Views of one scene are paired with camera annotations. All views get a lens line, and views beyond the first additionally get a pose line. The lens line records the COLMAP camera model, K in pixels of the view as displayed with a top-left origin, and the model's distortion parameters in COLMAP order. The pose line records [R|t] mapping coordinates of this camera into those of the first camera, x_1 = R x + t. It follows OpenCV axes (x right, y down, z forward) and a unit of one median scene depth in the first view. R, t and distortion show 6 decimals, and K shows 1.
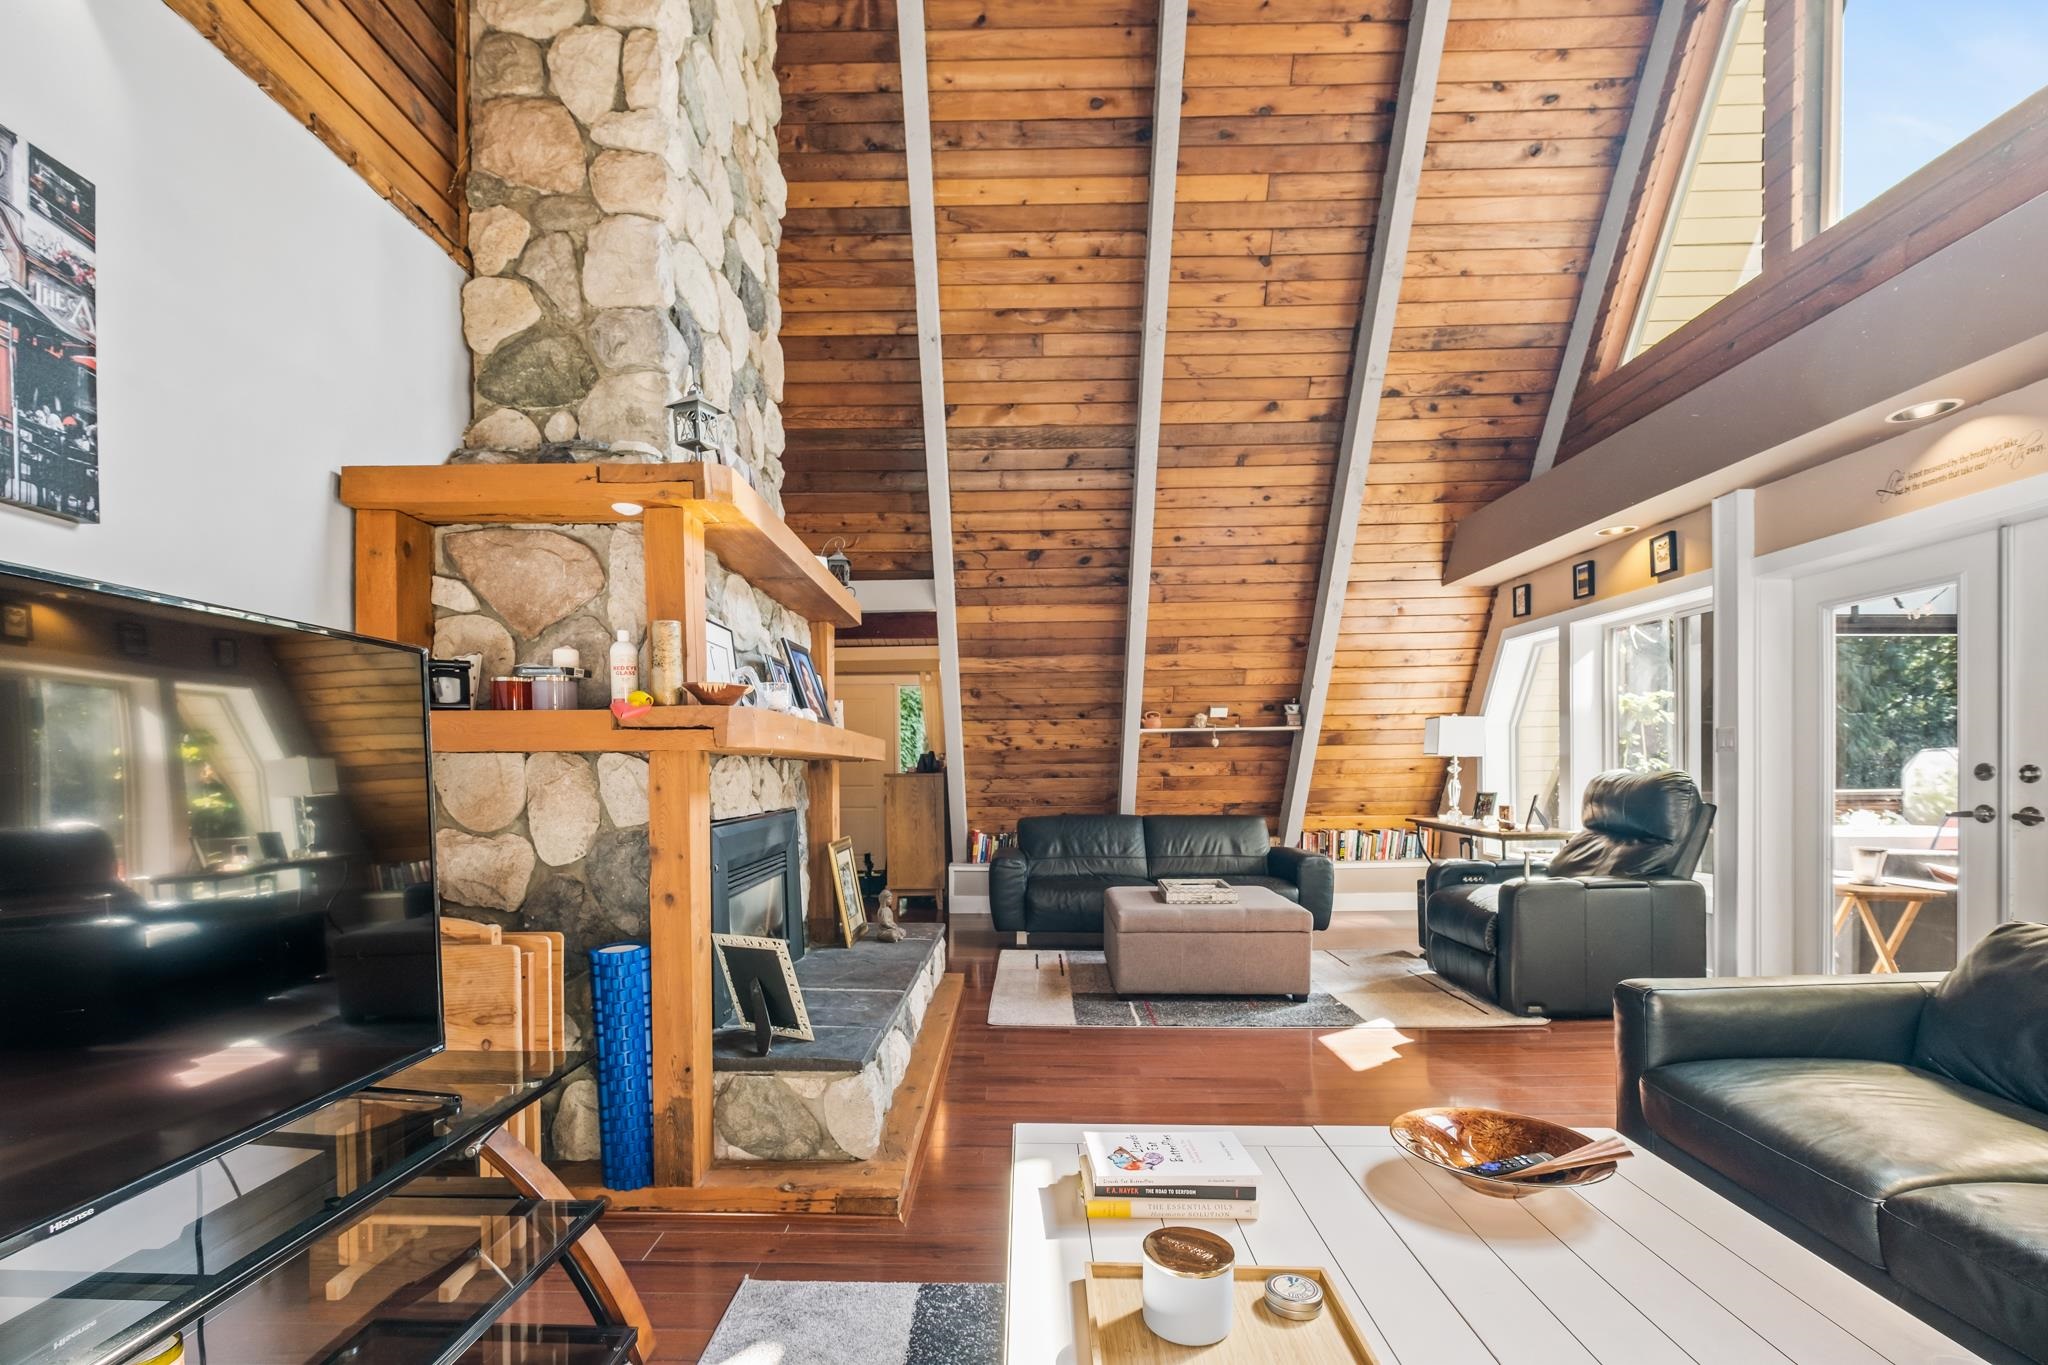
lens RADIAL K [[892.7, 0, 1008.7], [0, 892.7, 673.4], [0, 0, 1]] dist [0.000631, -0.000315]
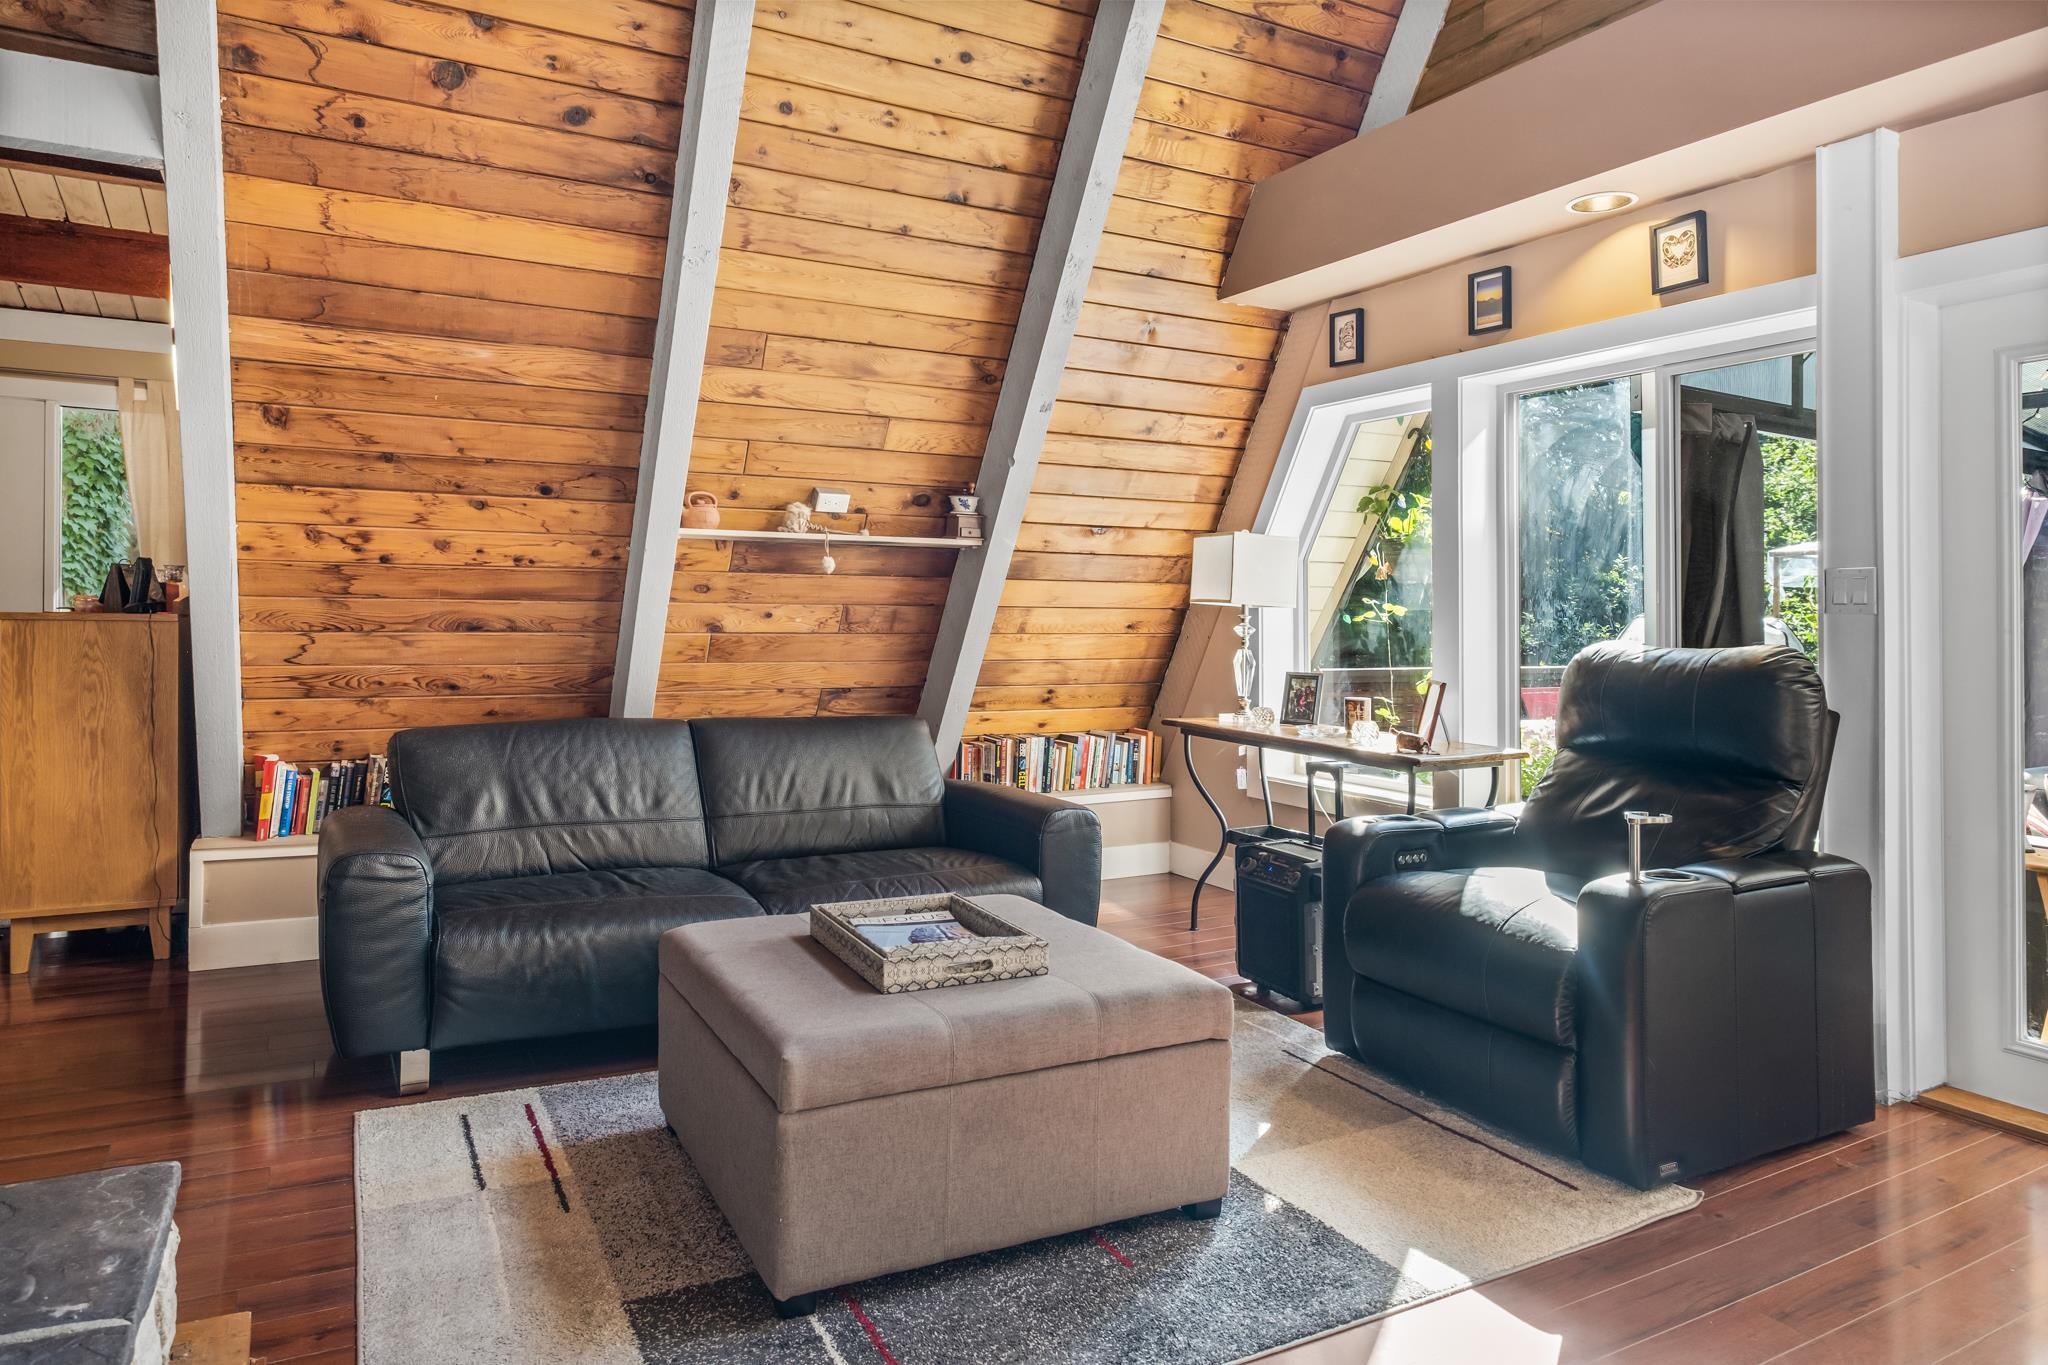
lens RADIAL K [[1507.4, 0, 1024.6], [0, 1507.4, 617.4], [0, 0, 1]] dist [-0.025256, 0.060139]
pose [[0.903890, 0.023933, 0.427095, -0.018179], [-0.069792, 0.993306, 0.092045, 0.024726], [-0.422033, -0.113006, 0.899510, 0.233904]]
